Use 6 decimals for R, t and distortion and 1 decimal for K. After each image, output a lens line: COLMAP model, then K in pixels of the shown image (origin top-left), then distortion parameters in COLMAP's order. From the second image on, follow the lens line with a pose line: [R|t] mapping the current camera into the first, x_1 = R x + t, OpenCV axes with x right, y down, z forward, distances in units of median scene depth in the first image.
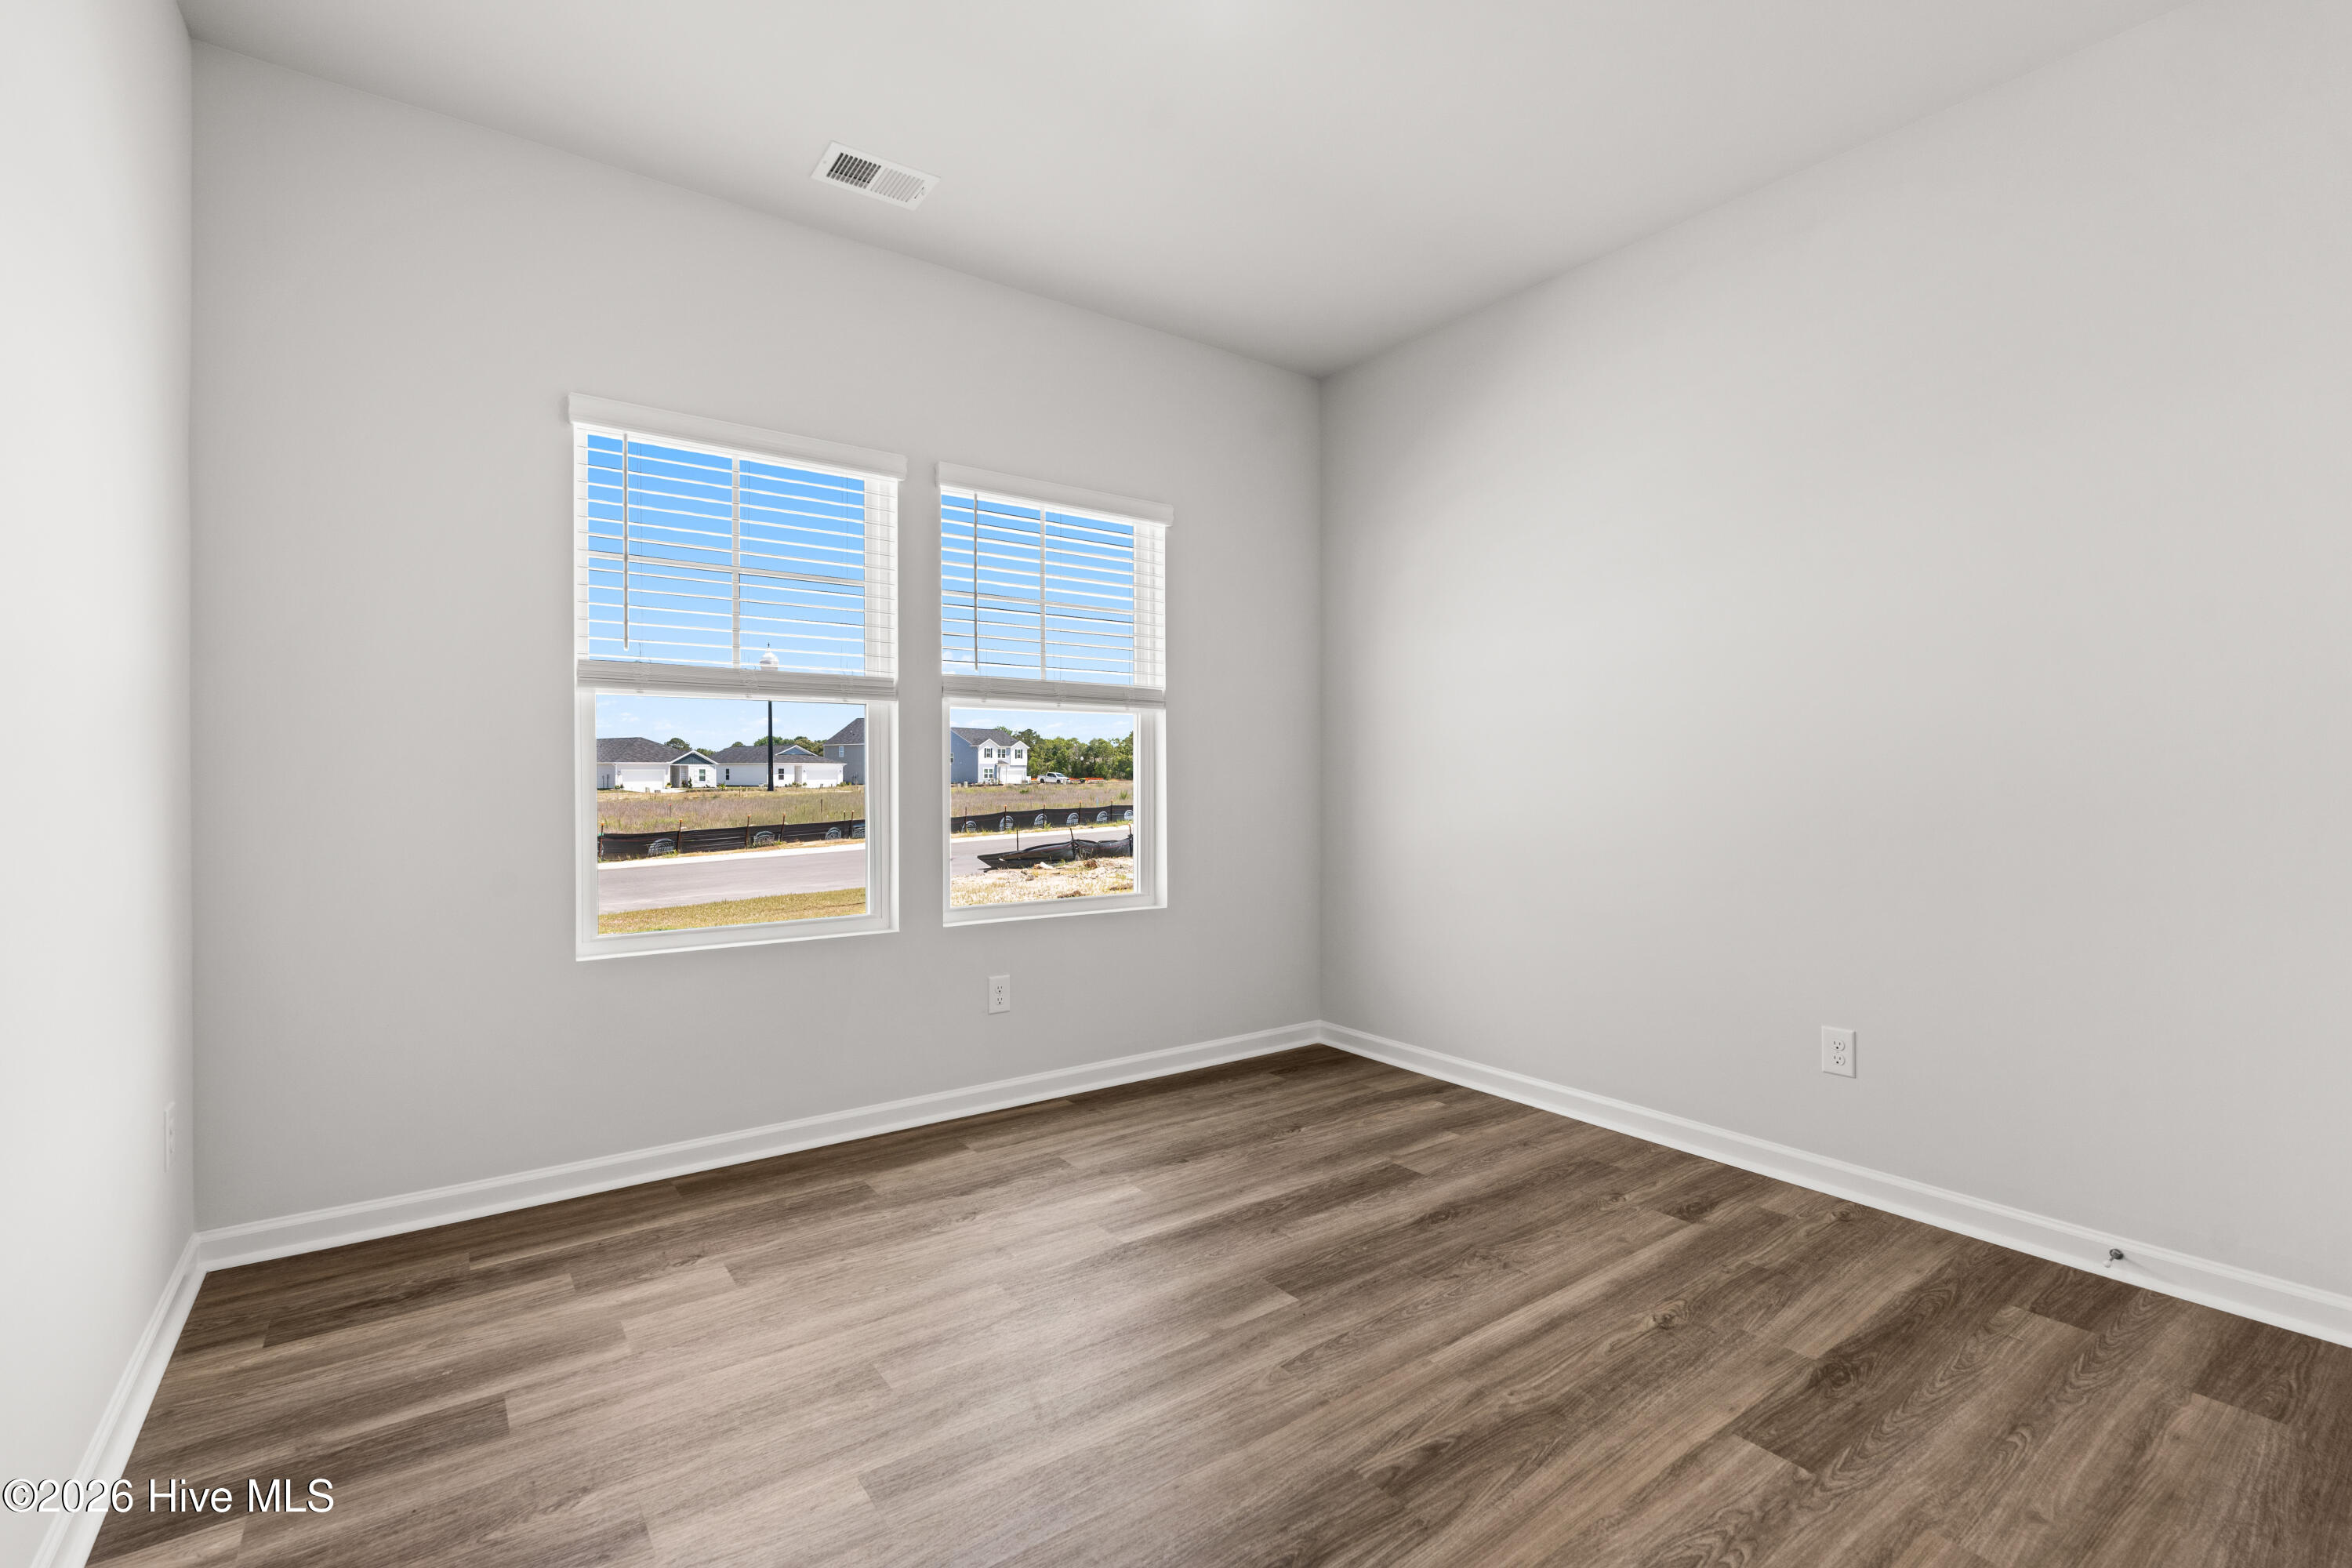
lens RADIAL K [[1042.5, 0, 1178.1], [0, 1042.5, 777.2], [0, 0, 1]] dist [-0.002971, 0.000116]
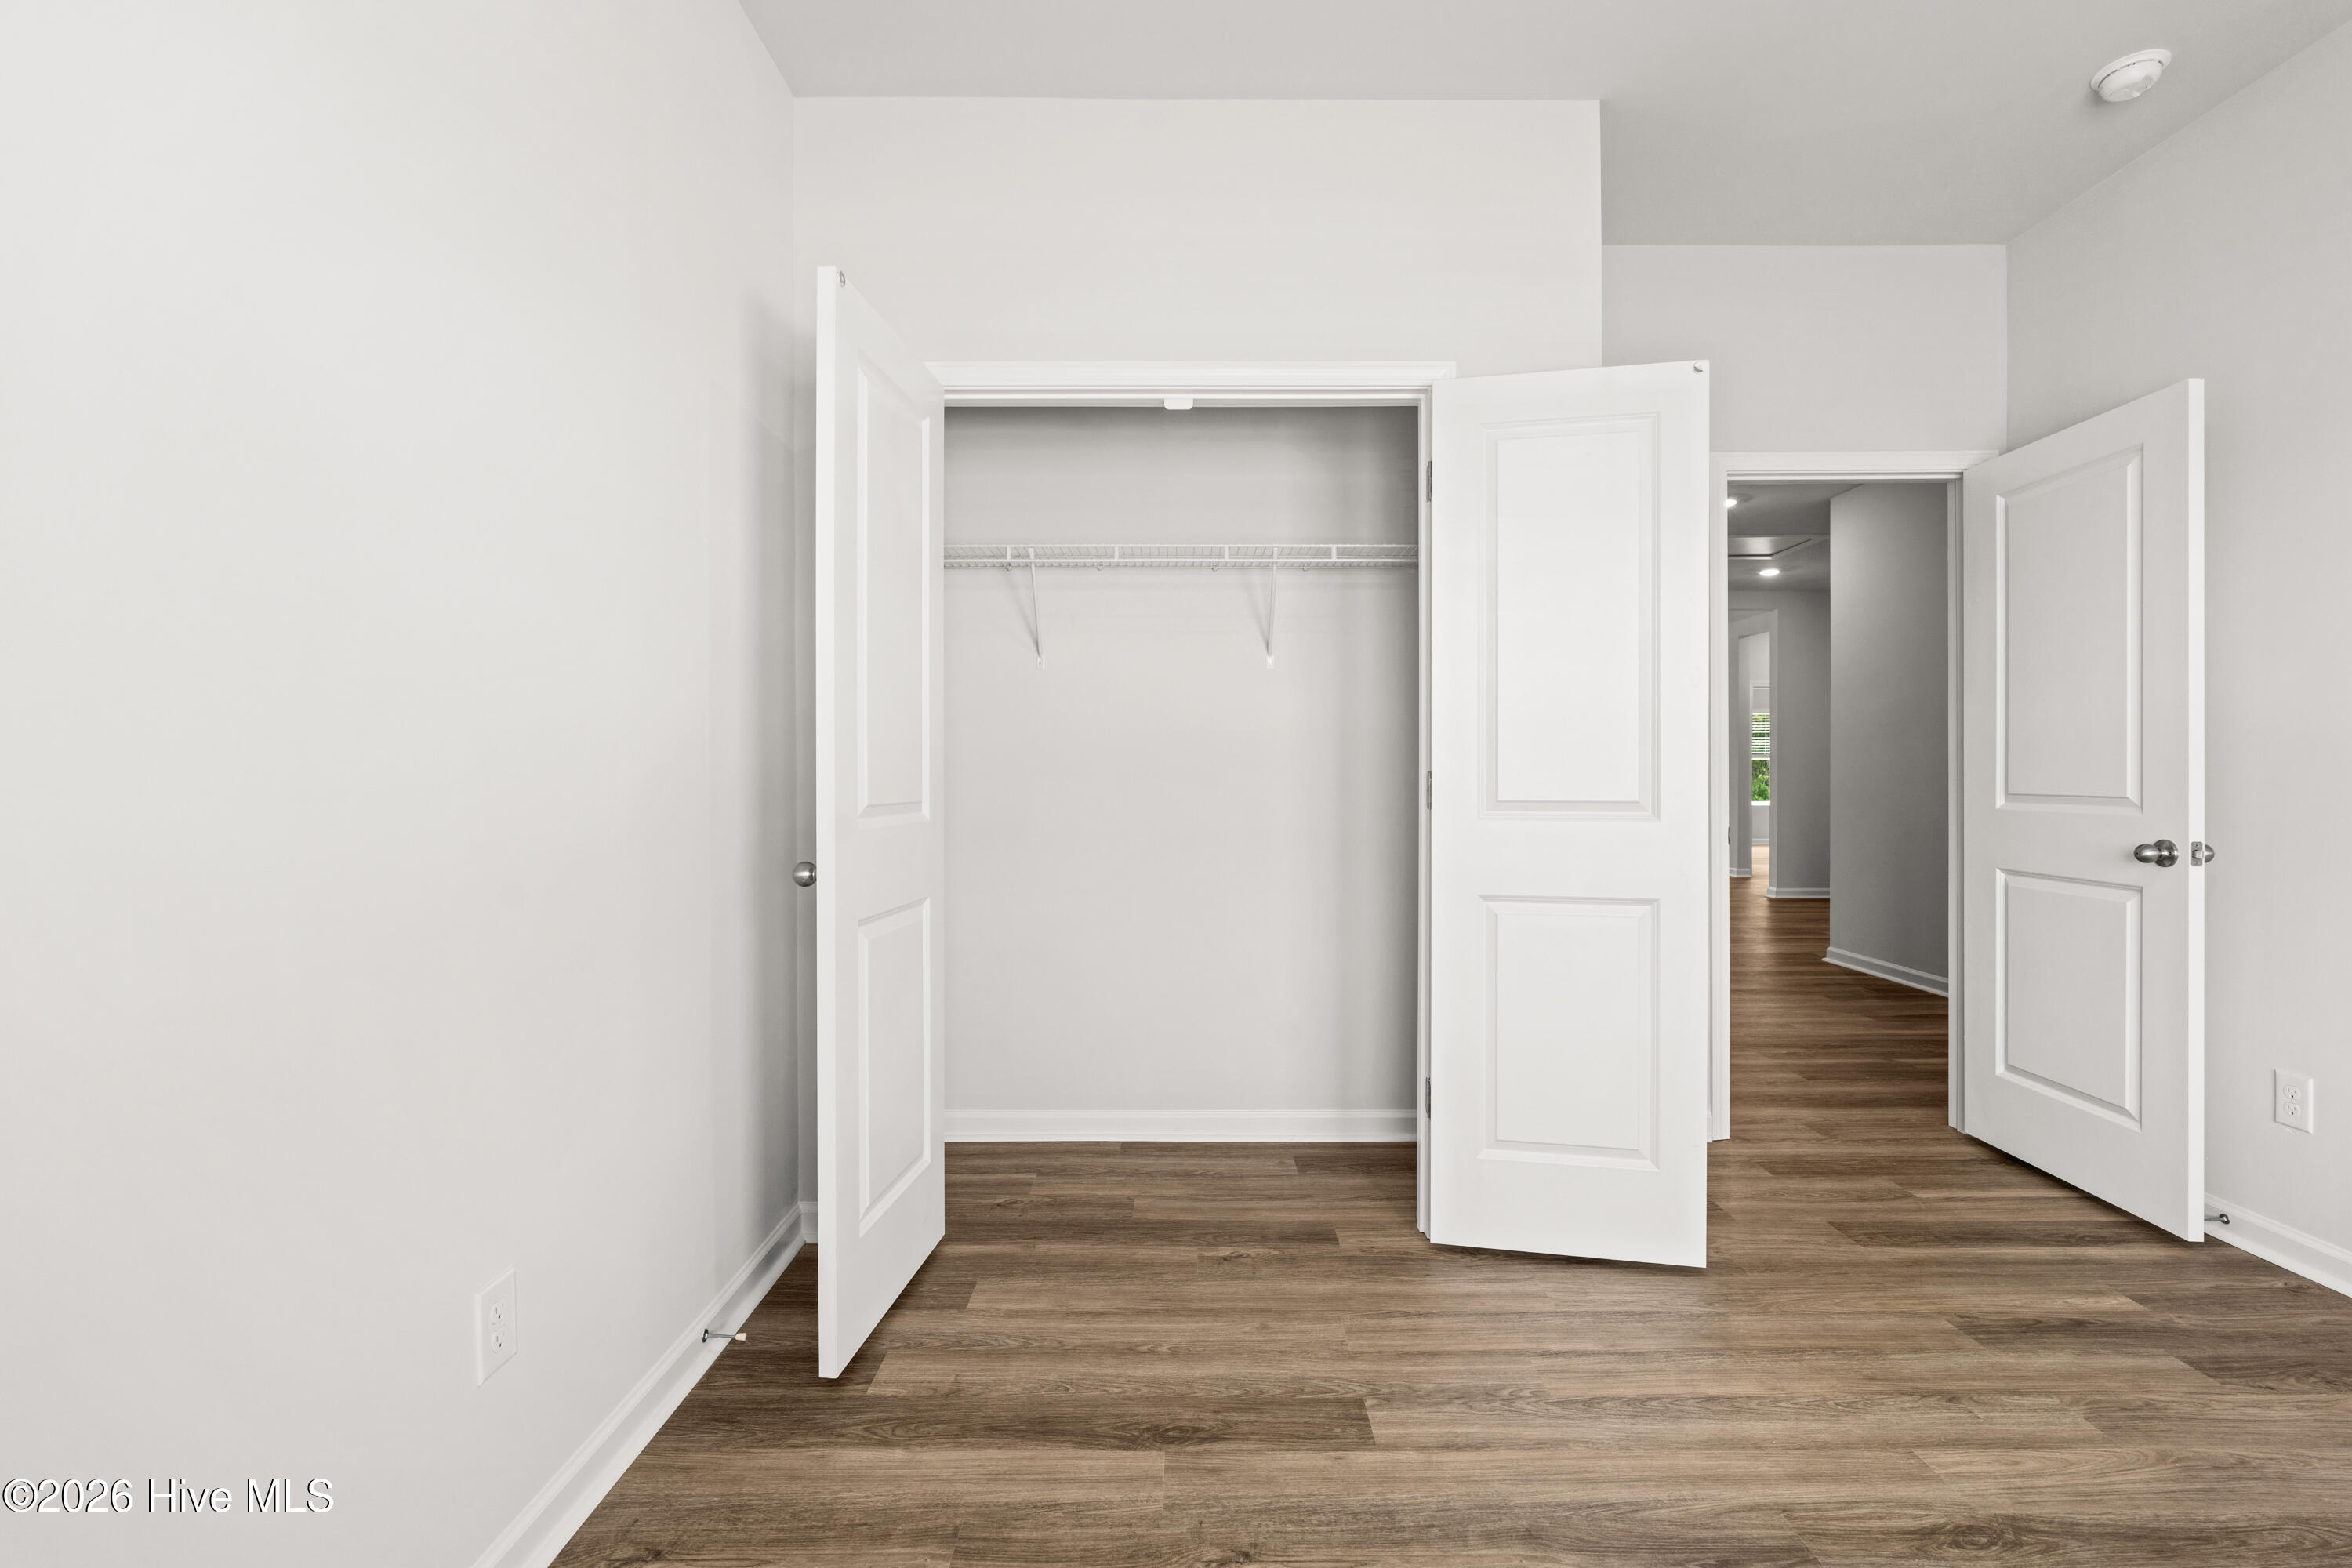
lens RADIAL K [[1042.9, 0, 1178.1], [0, 1042.9, 782.2], [0, 0, 1]] dist [-0.003733, 0.000049]
pose [[-0.805050, -0.002573, 0.593201, 0.093705], [0.004017, 0.999944, 0.009789, -0.009315], [-0.593193, 0.010263, -0.804995, 1.805346]]
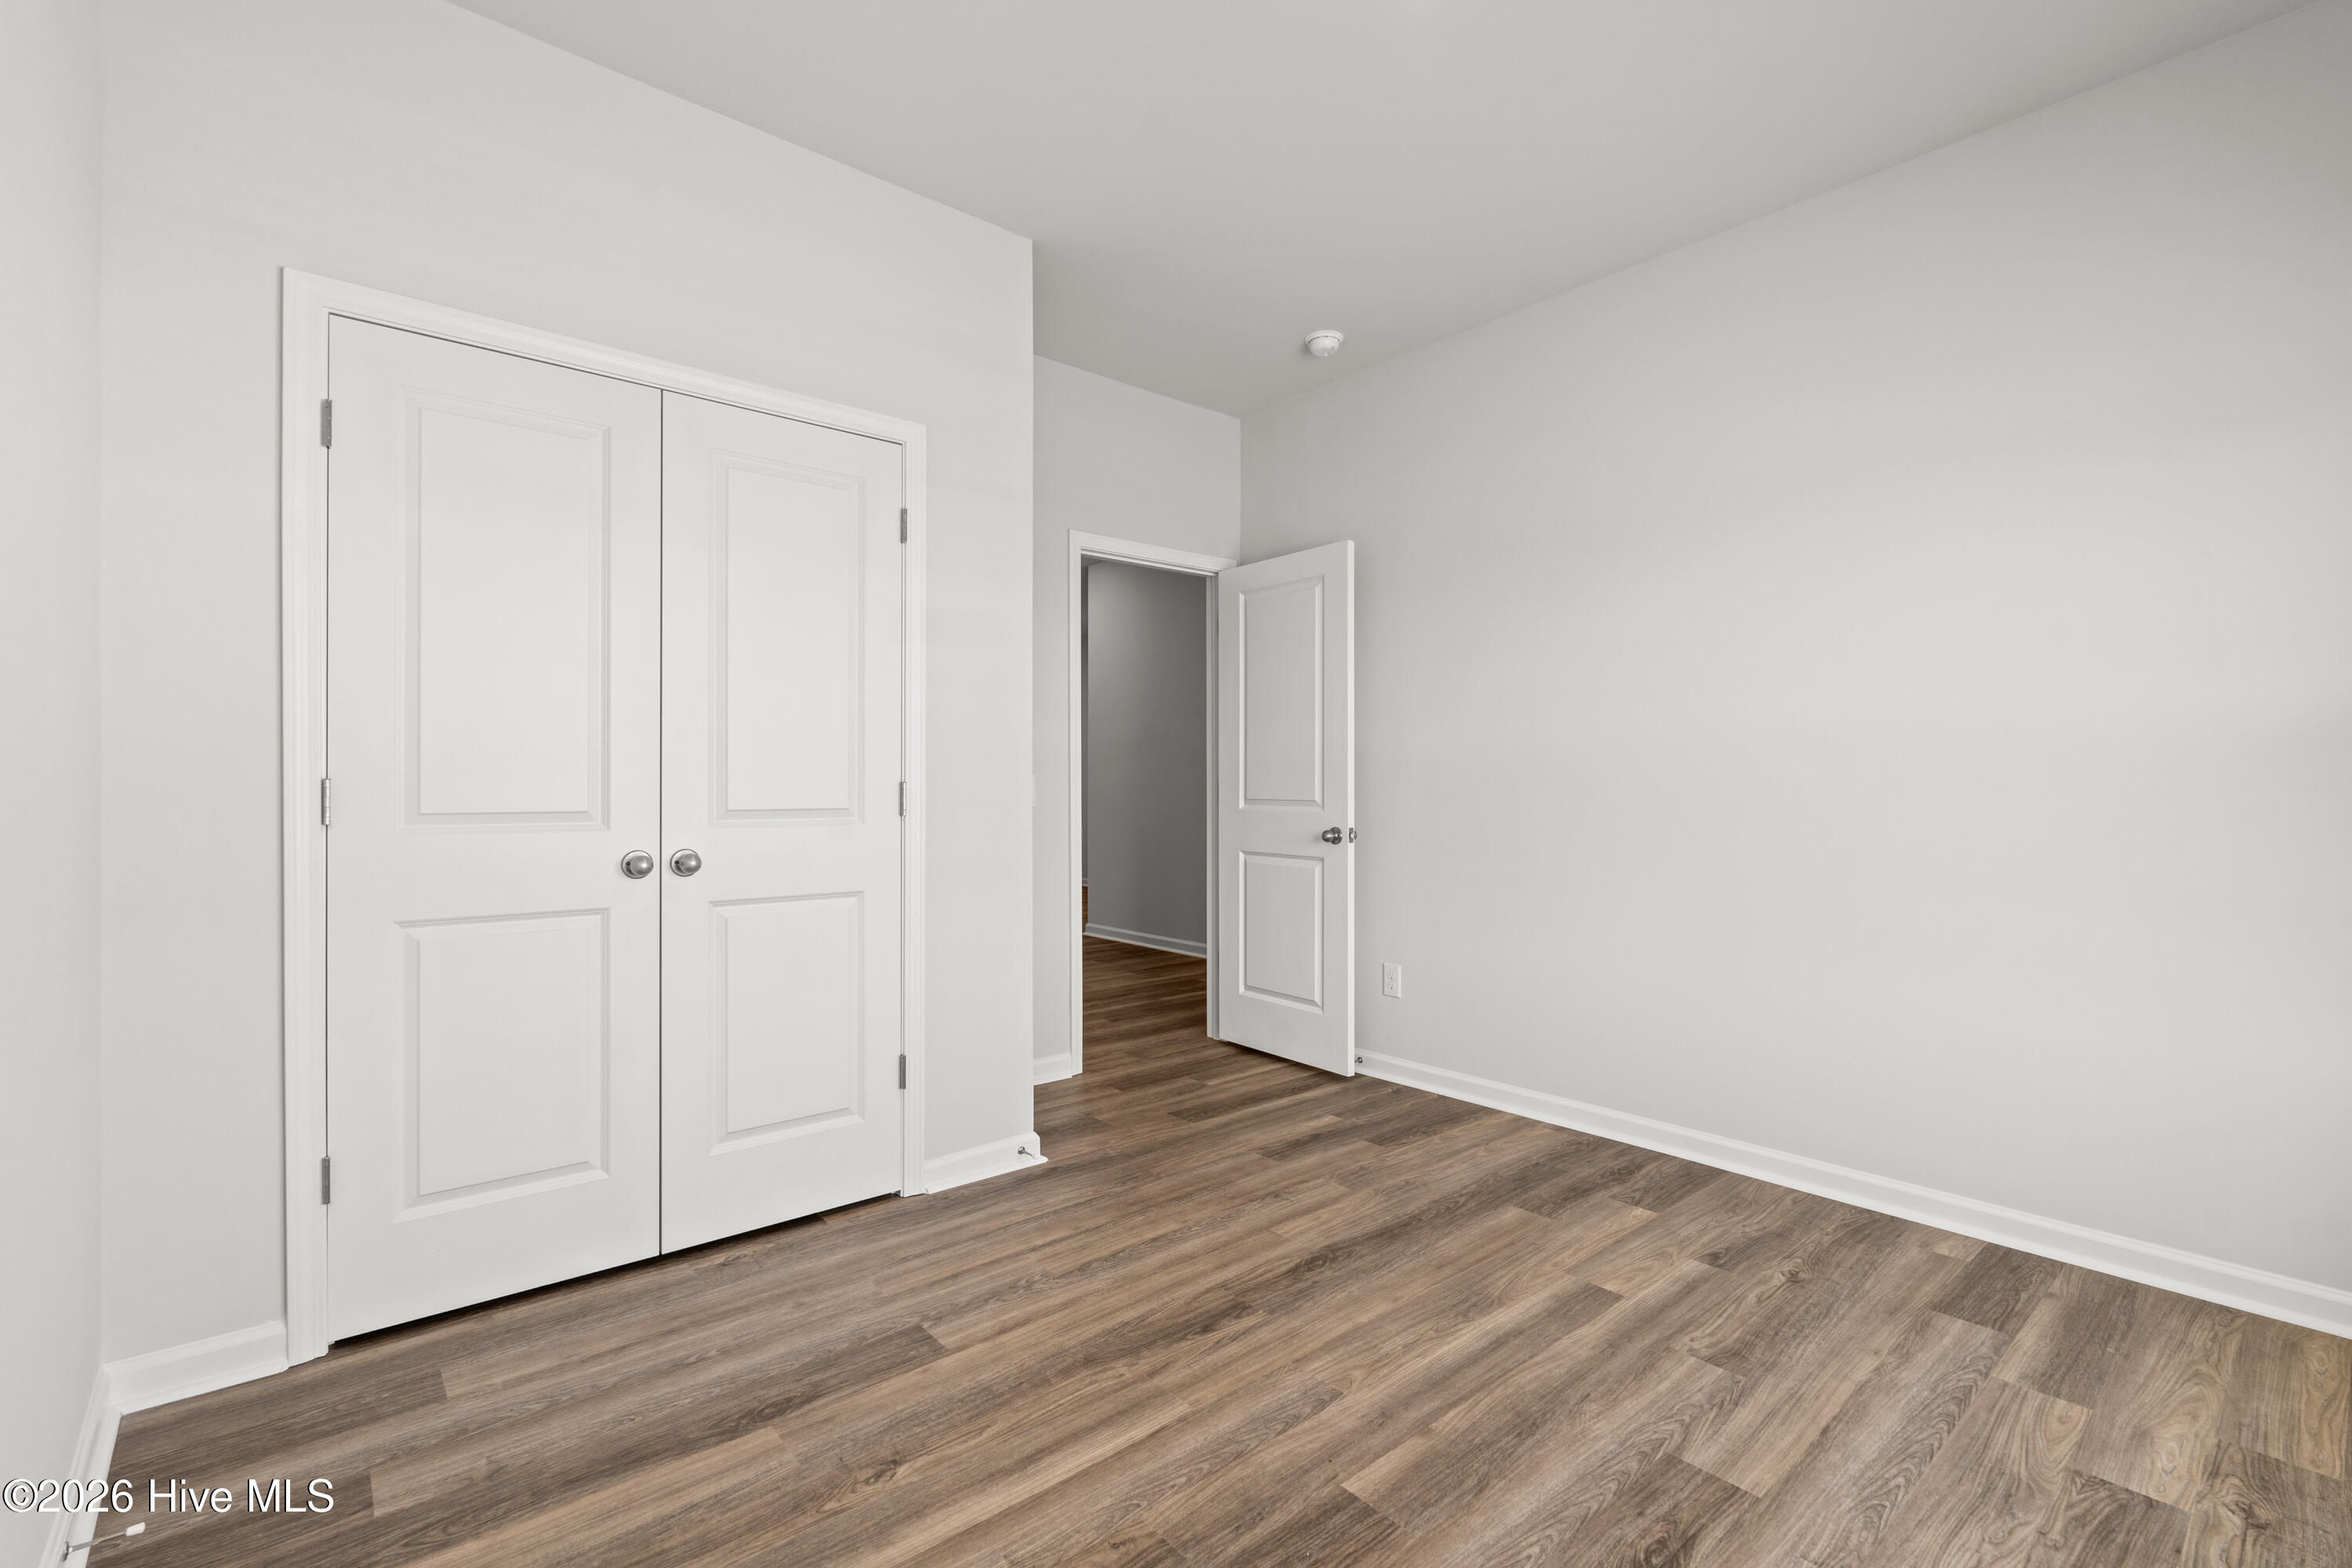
lens RADIAL K [[1039.6, 0, 1177.6], [0, 1039.6, 787.8], [0, 0, 1]] dist [-0.002219, 0.000021]
pose [[-0.997144, -0.001536, -0.075507, 0.347113], [-0.001991, 0.999980, 0.005952, -0.009434], [0.075497, 0.006085, -0.997127, 2.069742]]
